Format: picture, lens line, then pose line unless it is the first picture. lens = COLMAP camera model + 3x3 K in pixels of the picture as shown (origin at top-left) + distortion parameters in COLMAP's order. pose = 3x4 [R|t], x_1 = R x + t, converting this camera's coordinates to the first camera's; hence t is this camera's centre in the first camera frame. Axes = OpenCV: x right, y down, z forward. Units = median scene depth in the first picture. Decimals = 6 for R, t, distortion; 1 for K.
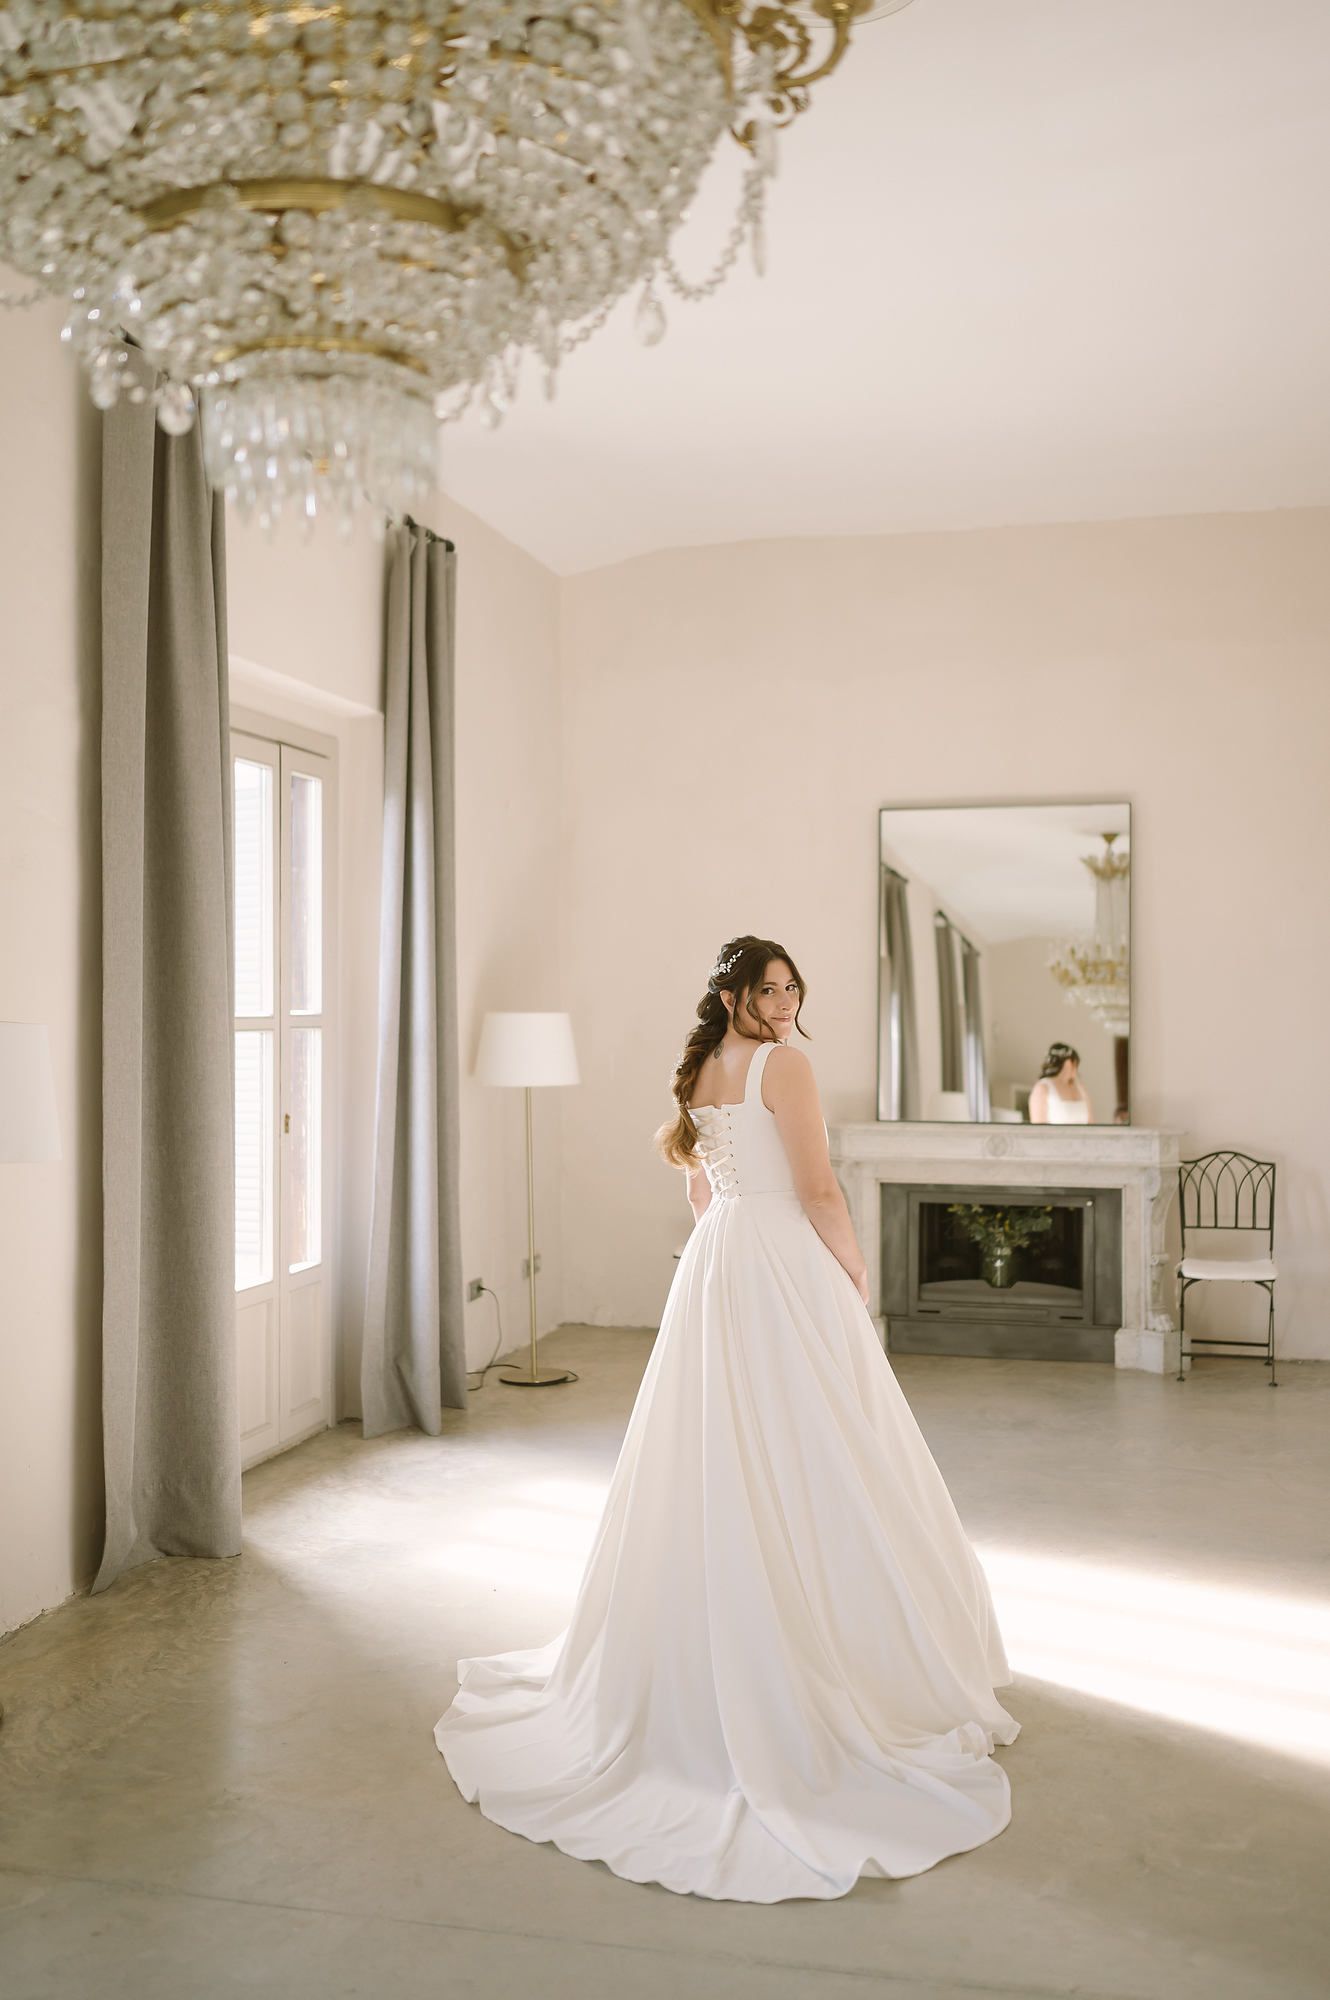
lens RADIAL K [[1887.4, 0, 669.5], [0, 1887.4, 1012.4], [0, 0, 1]] dist [-0.005224, 0.015598]
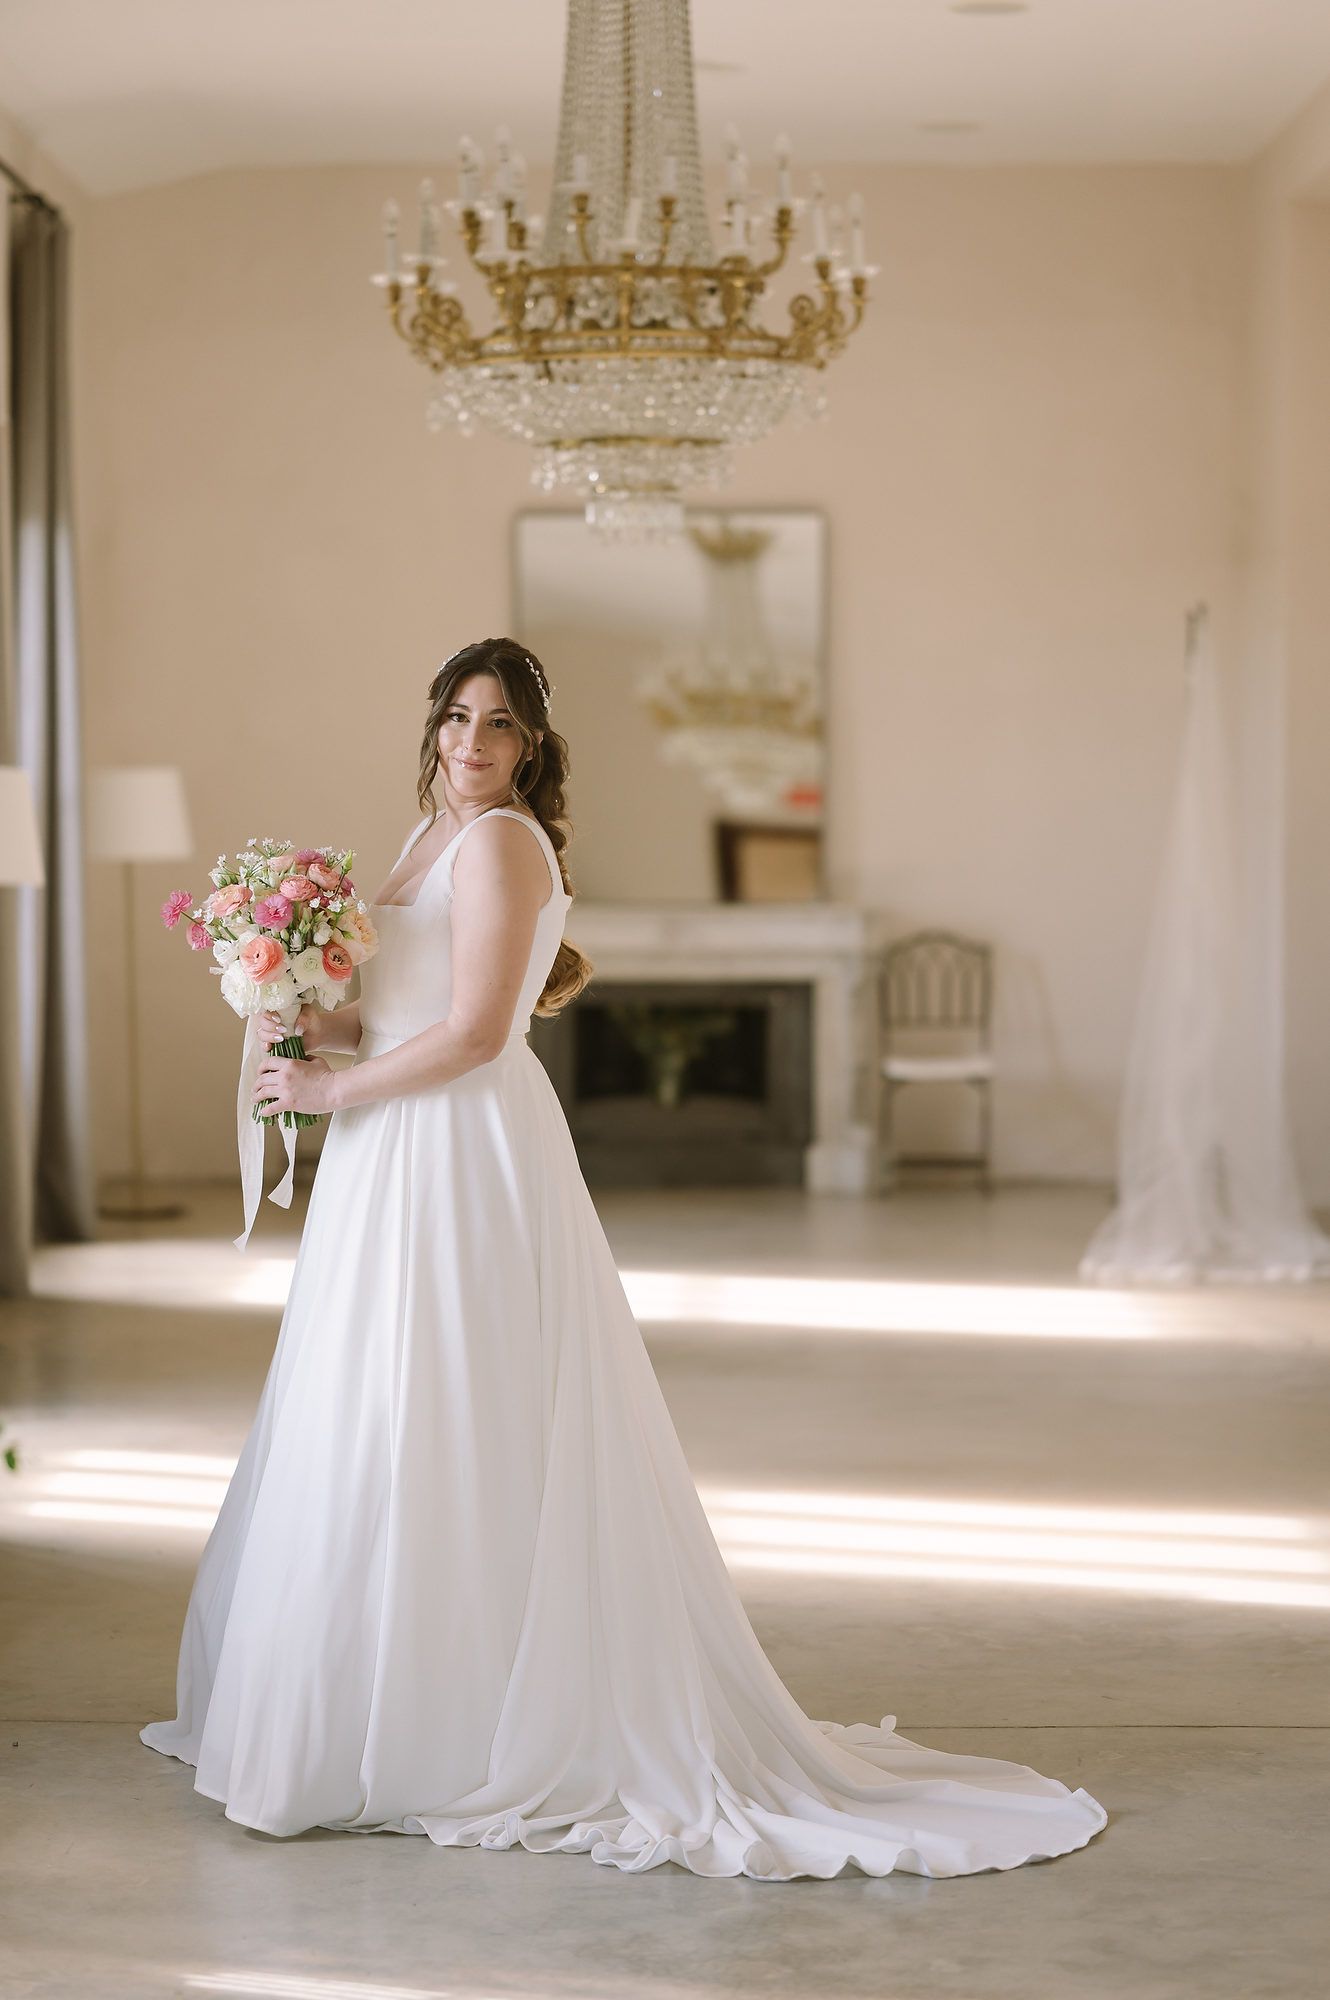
lens RADIAL K [[1887.4, 0, 669.5], [0, 1887.4, 1012.4], [0, 0, 1]] dist [-0.005224, 0.015598]
pose [[0.988407, -0.027120, 0.149387, 0.050599], [0.009959, 0.993380, 0.114446, 0.010941], [-0.151502, -0.111631, 0.982133, 0.186885]]
